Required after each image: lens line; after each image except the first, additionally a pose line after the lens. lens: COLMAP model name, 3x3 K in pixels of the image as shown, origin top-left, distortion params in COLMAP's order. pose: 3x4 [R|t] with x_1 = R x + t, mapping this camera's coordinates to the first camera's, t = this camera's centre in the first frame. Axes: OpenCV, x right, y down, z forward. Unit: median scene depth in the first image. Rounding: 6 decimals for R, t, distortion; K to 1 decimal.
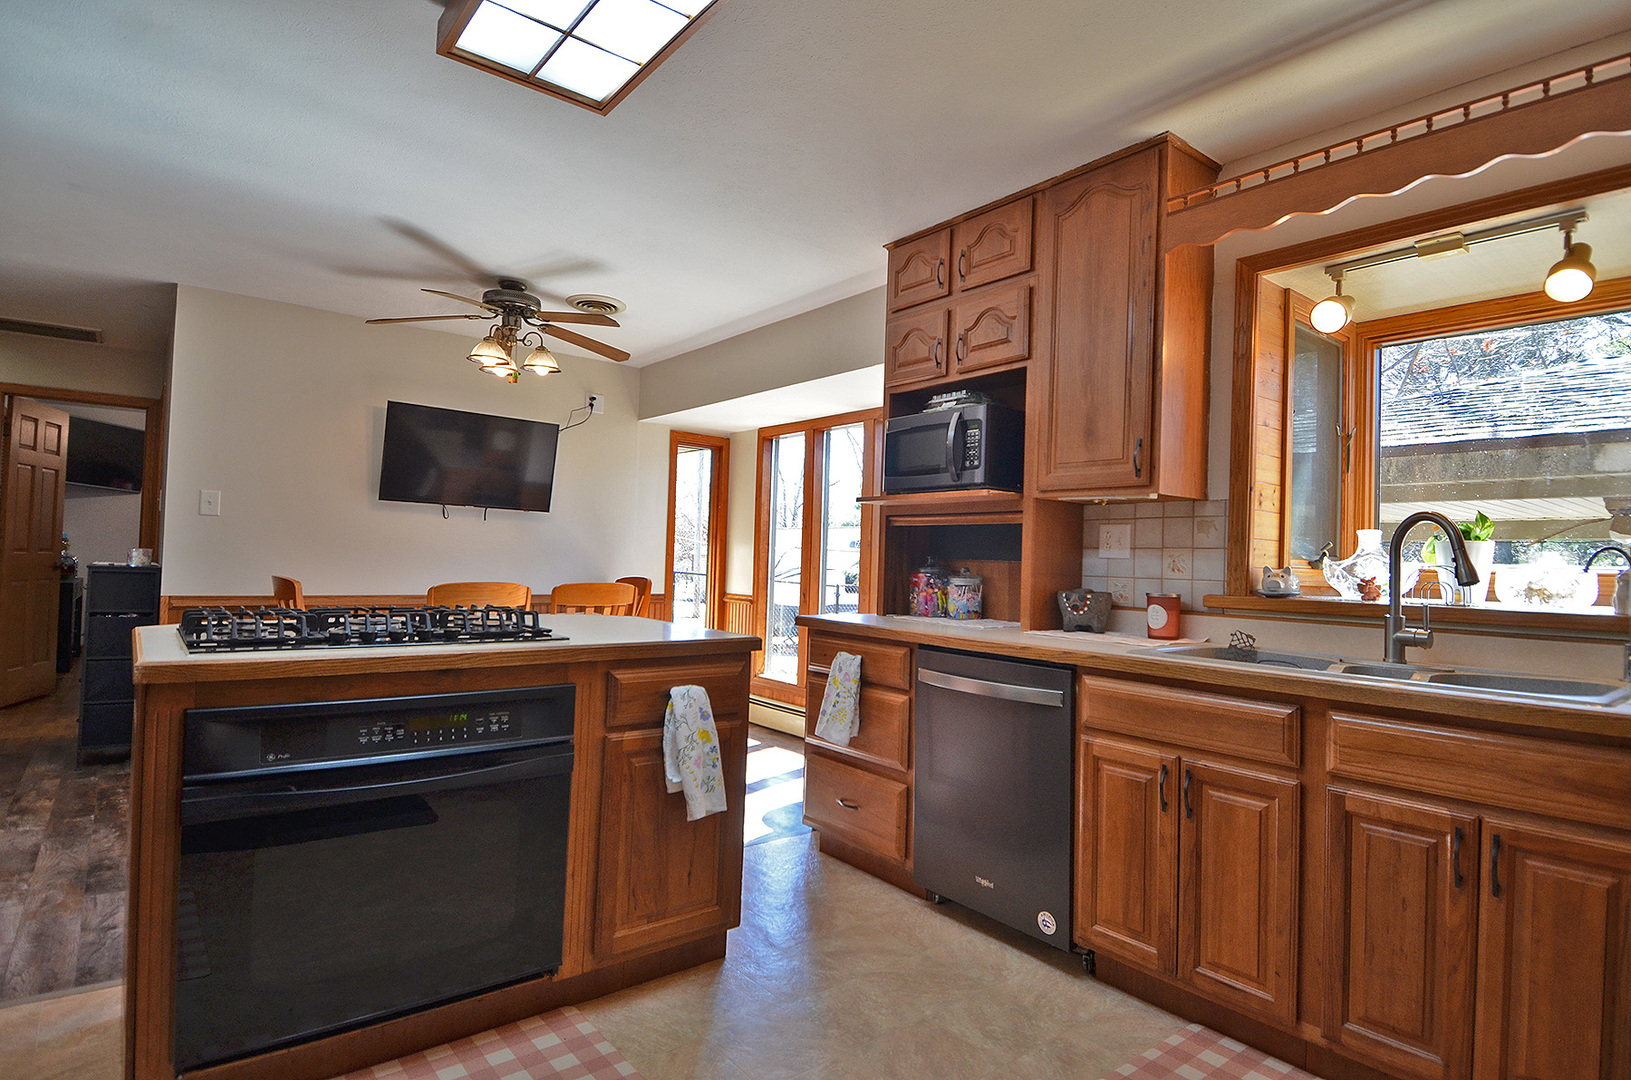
lens RADIAL K [[852.1, 0, 830.2], [0, 852.1, 548.0], [0, 0, 1]] dist [-0.007323, -0.009287]
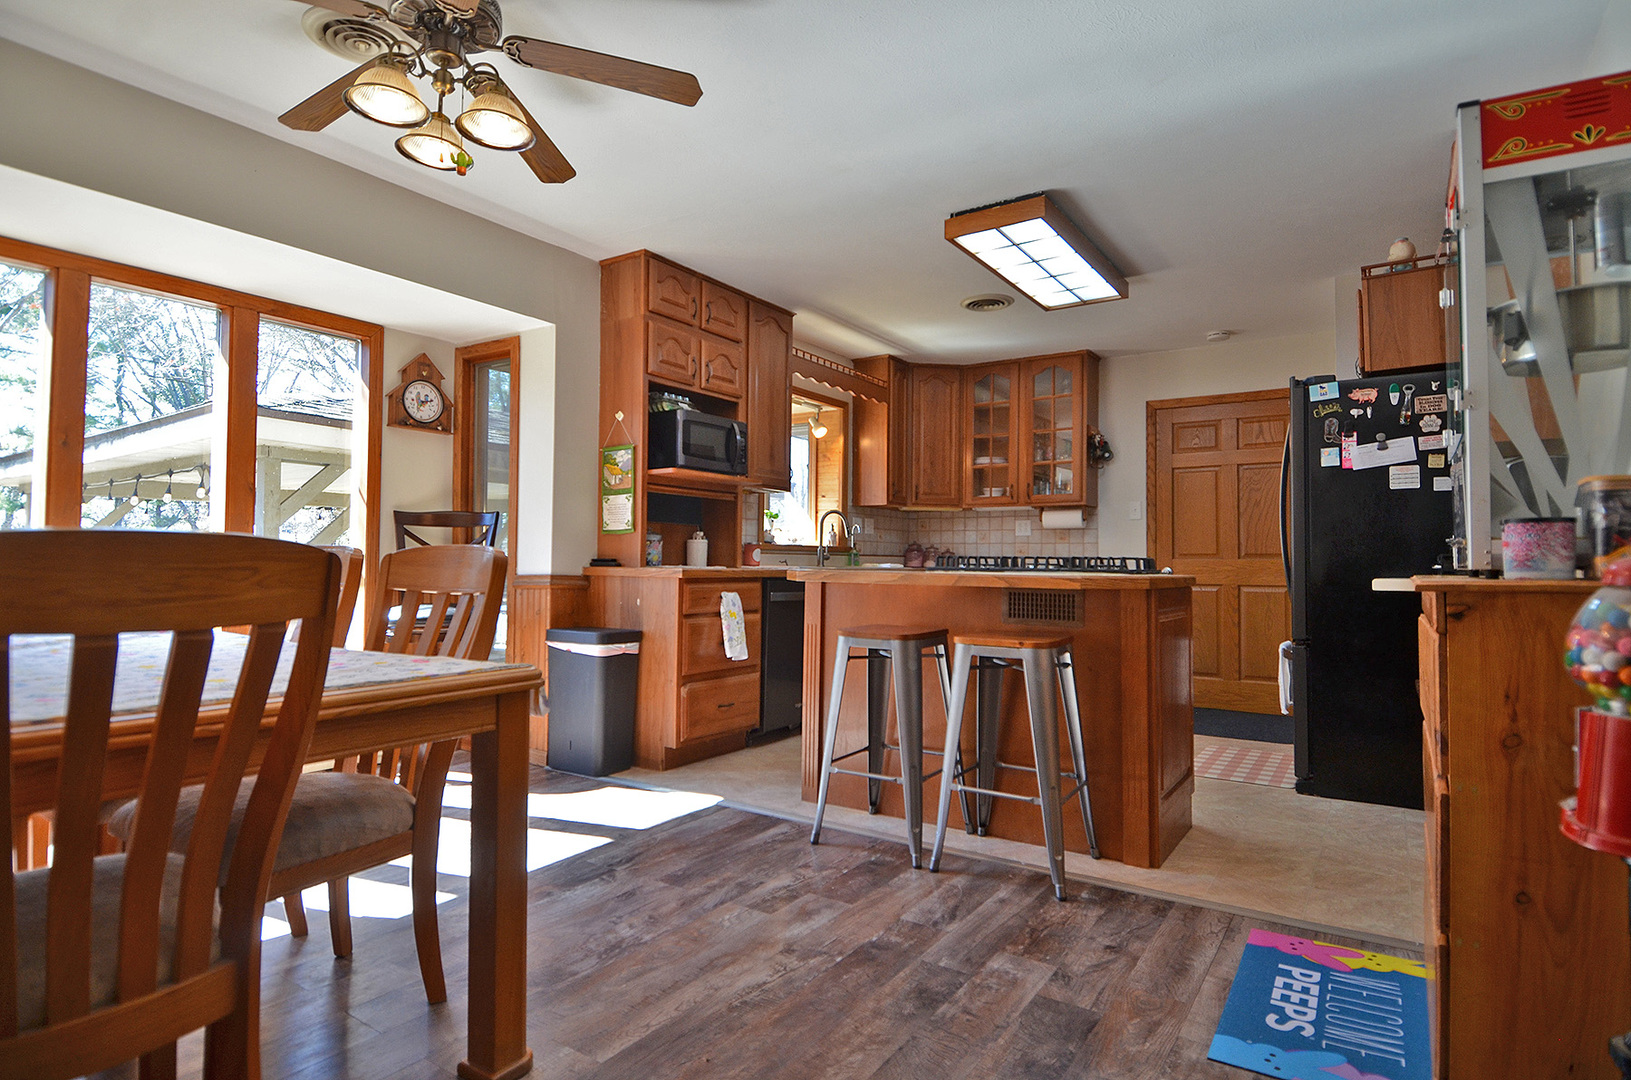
lens RADIAL K [[852.1, 0, 817.9], [0, 852.1, 536.8], [0, 0, 1]] dist [-0.007323, -0.009287]
pose [[-0.283529, 0.005376, 0.958949, -1.812936], [-0.033950, 0.999301, -0.015640, 0.081637], [-0.958362, -0.036991, -0.283149, 1.755369]]
